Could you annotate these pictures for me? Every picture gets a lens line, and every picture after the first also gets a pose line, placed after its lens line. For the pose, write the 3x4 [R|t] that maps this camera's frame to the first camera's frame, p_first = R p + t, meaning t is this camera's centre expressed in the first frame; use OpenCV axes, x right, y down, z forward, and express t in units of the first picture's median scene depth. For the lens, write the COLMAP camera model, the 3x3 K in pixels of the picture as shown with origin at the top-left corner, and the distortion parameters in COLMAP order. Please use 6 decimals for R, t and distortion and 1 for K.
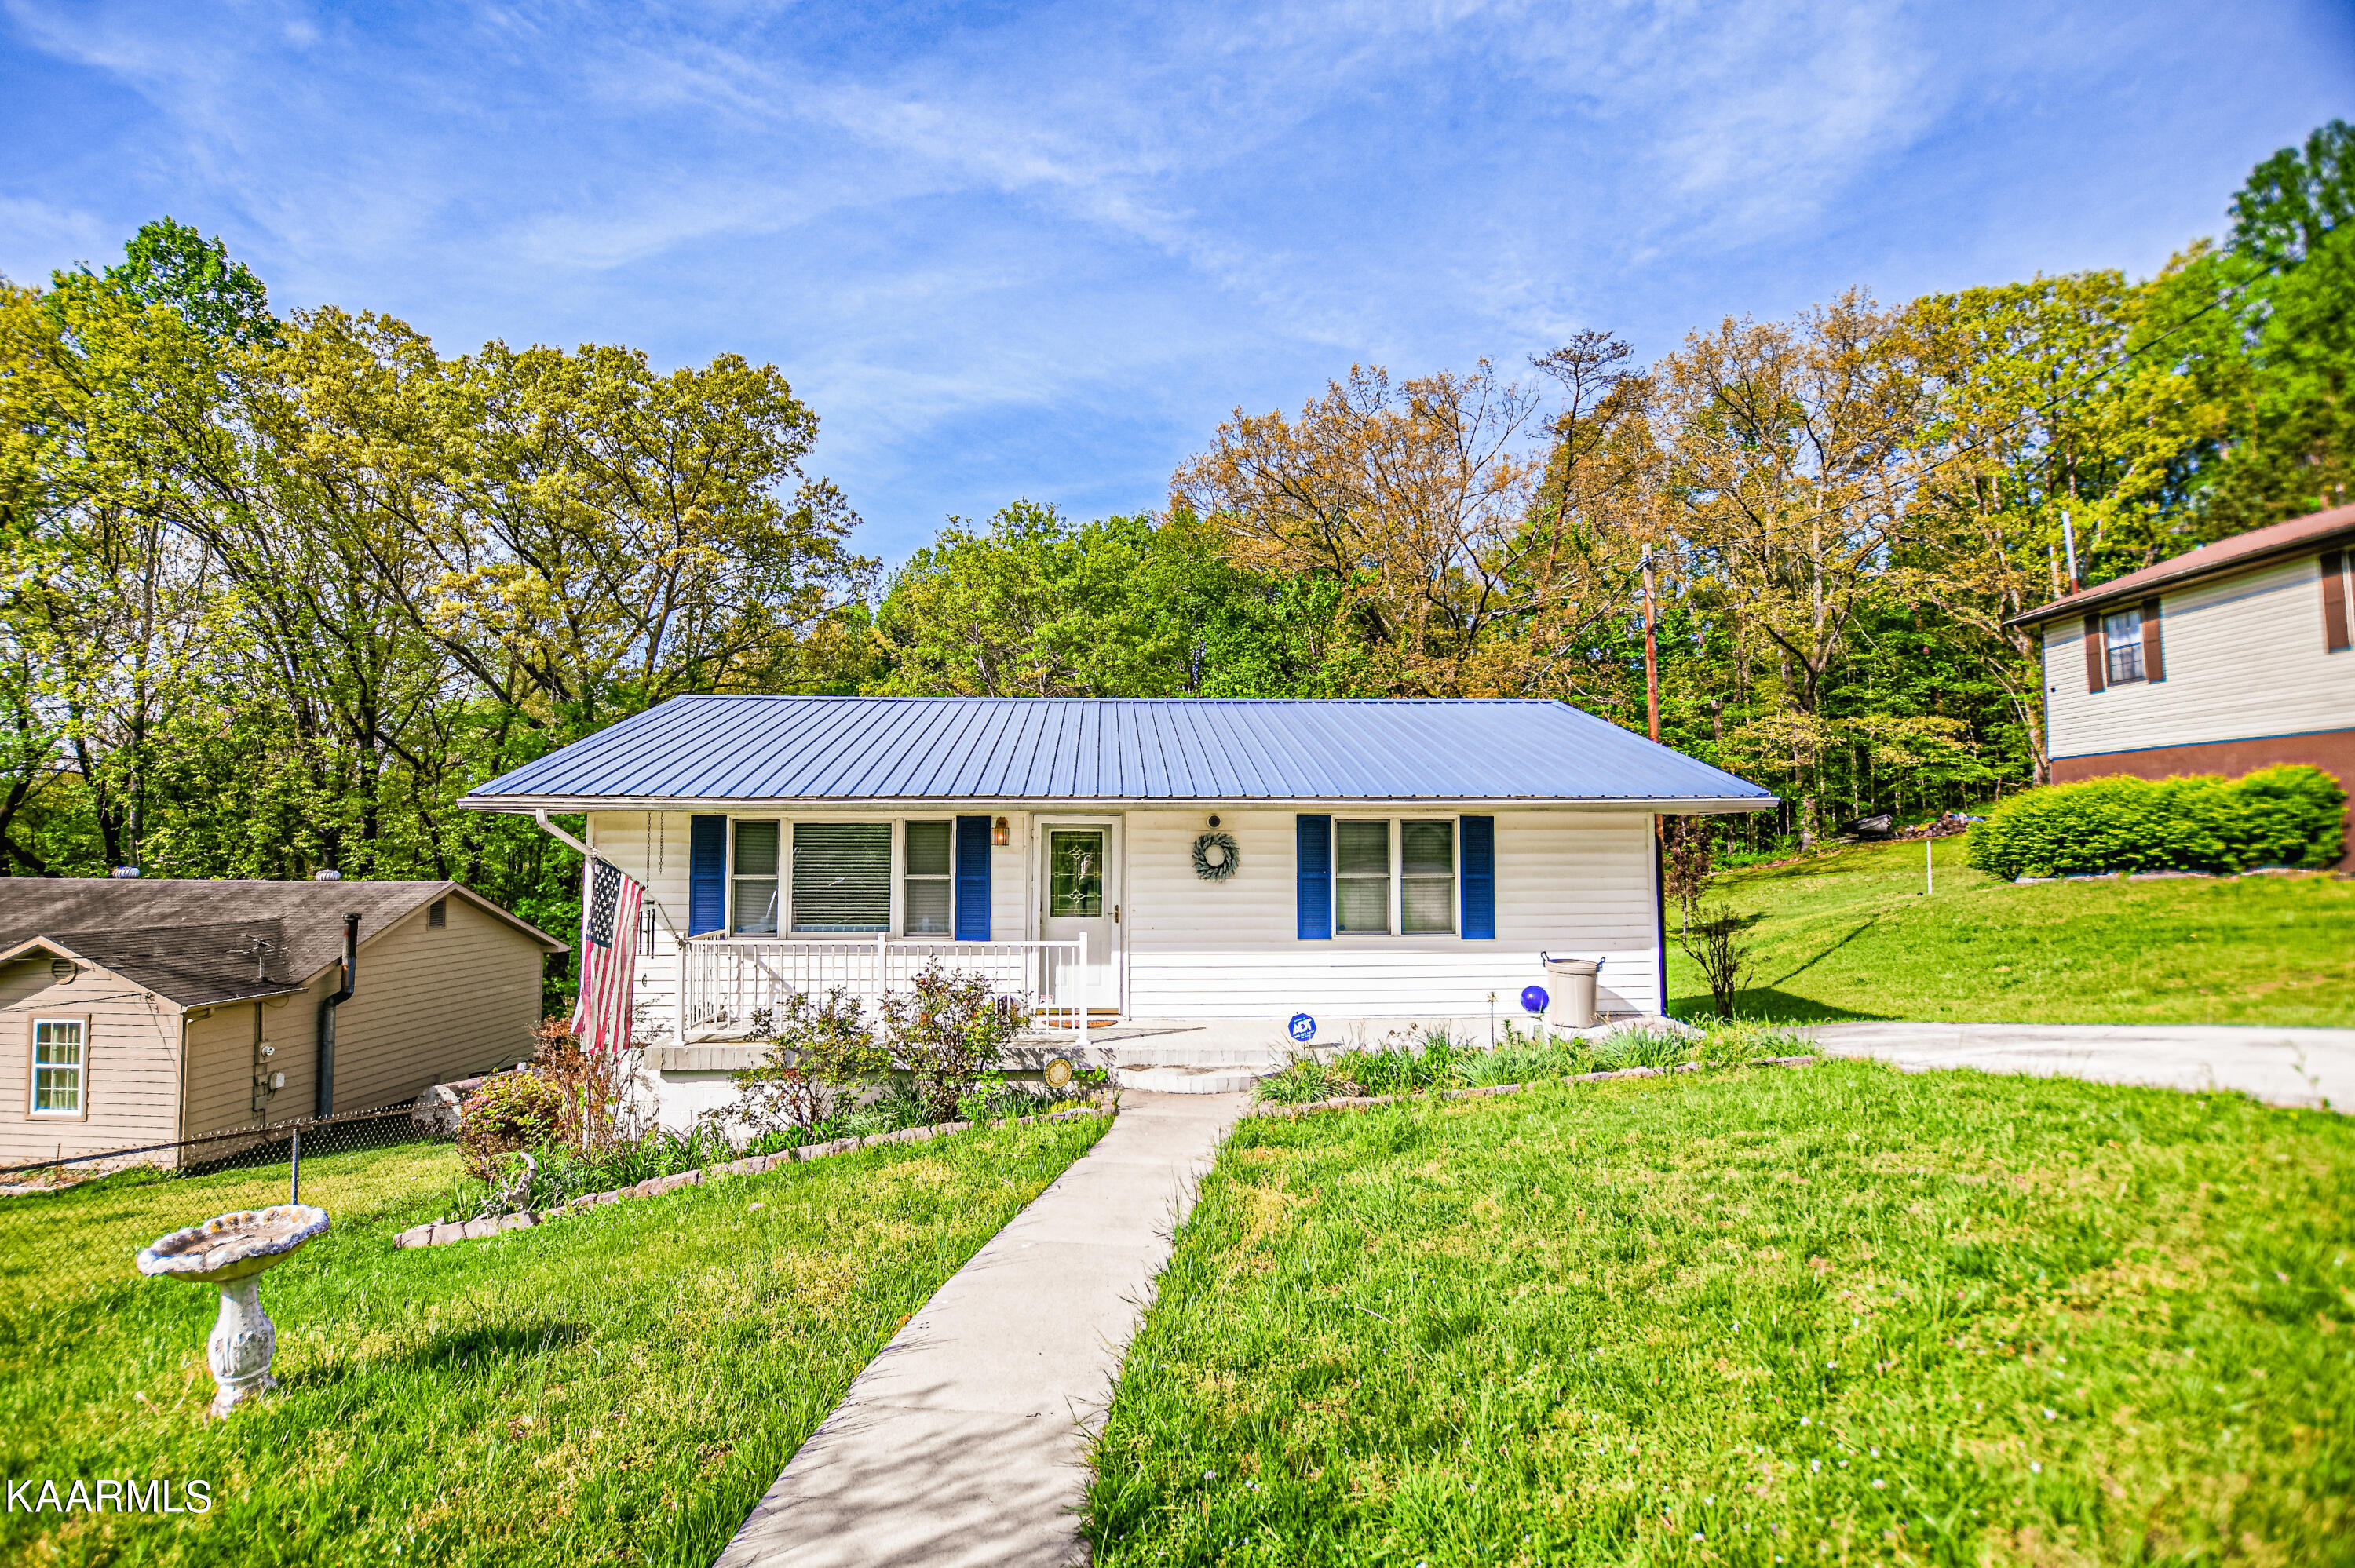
lens RADIAL K [[1059.3, 0, 1146.1], [0, 1059.3, 785.7], [0, 0, 1]] dist [-0.035052, 0.005774]
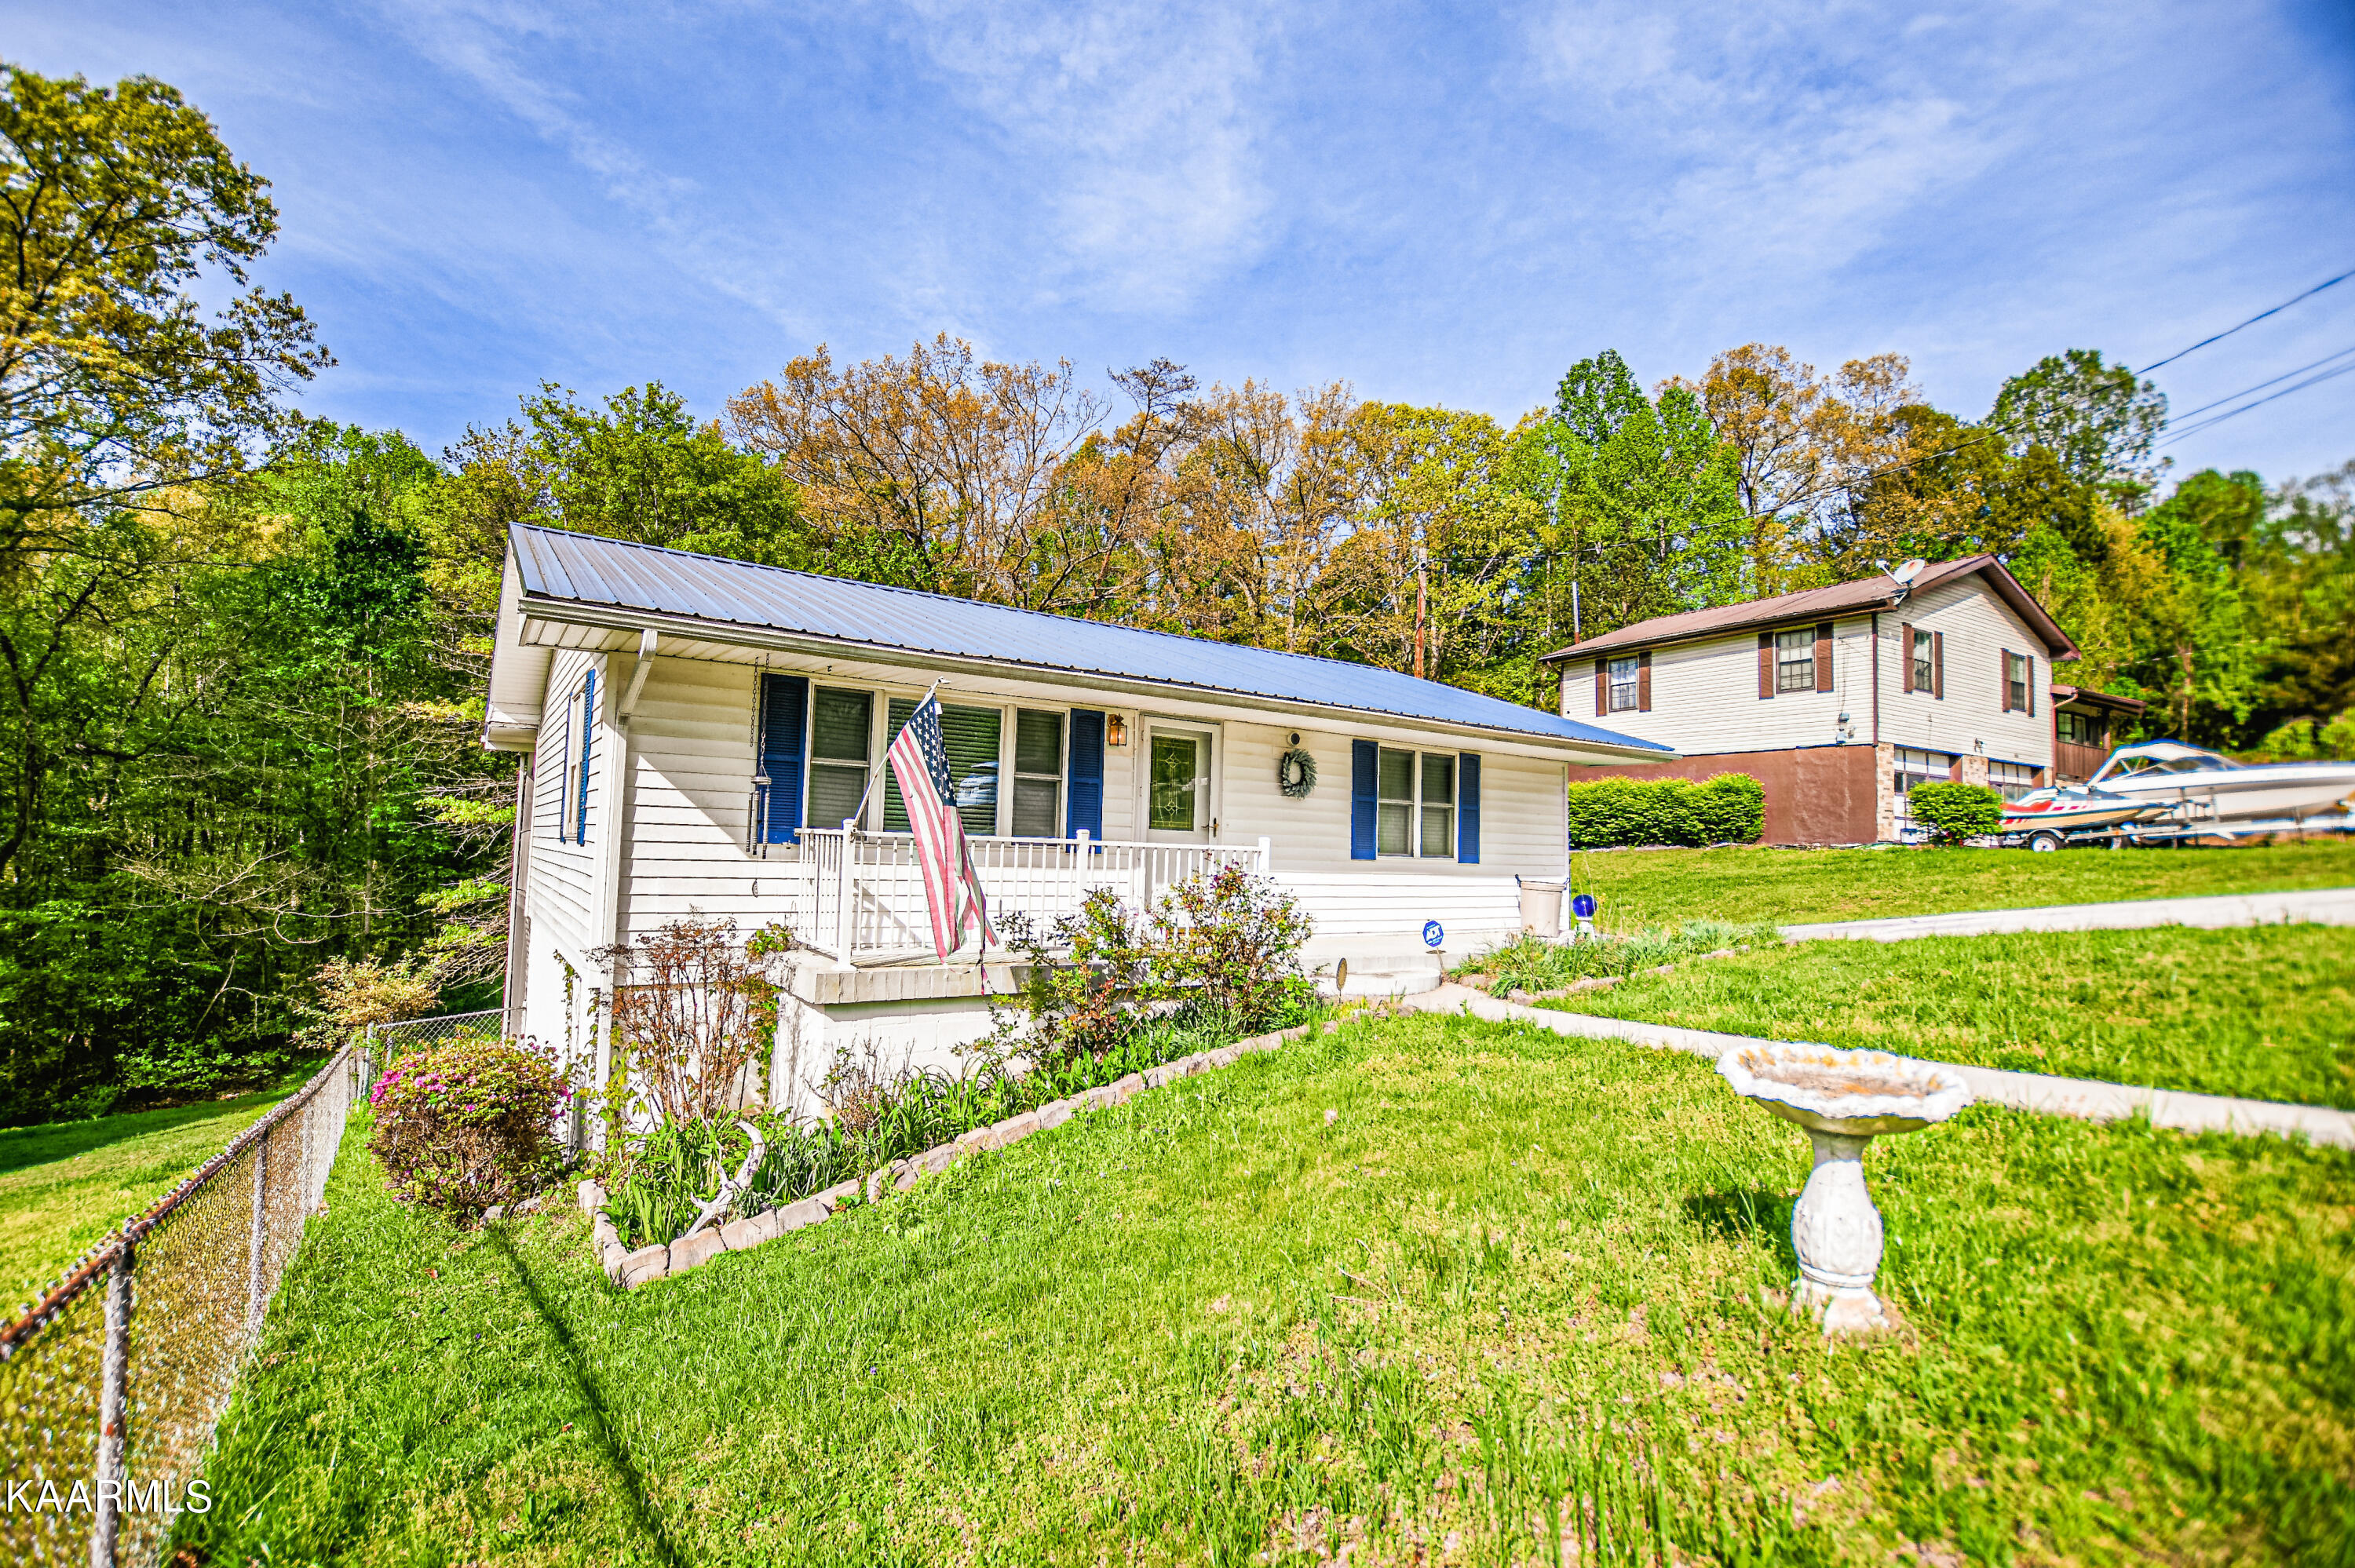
lens RADIAL K [[1059.3, 0, 1146.1], [0, 1059.3, 785.7], [0, 0, 1]] dist [-0.035052, 0.005774]
pose [[0.852411, 0.057655, 0.519684, -0.347145], [-0.061428, 0.998062, -0.009971, 0.058387], [-0.519252, -0.023424, 0.854300, 0.134704]]
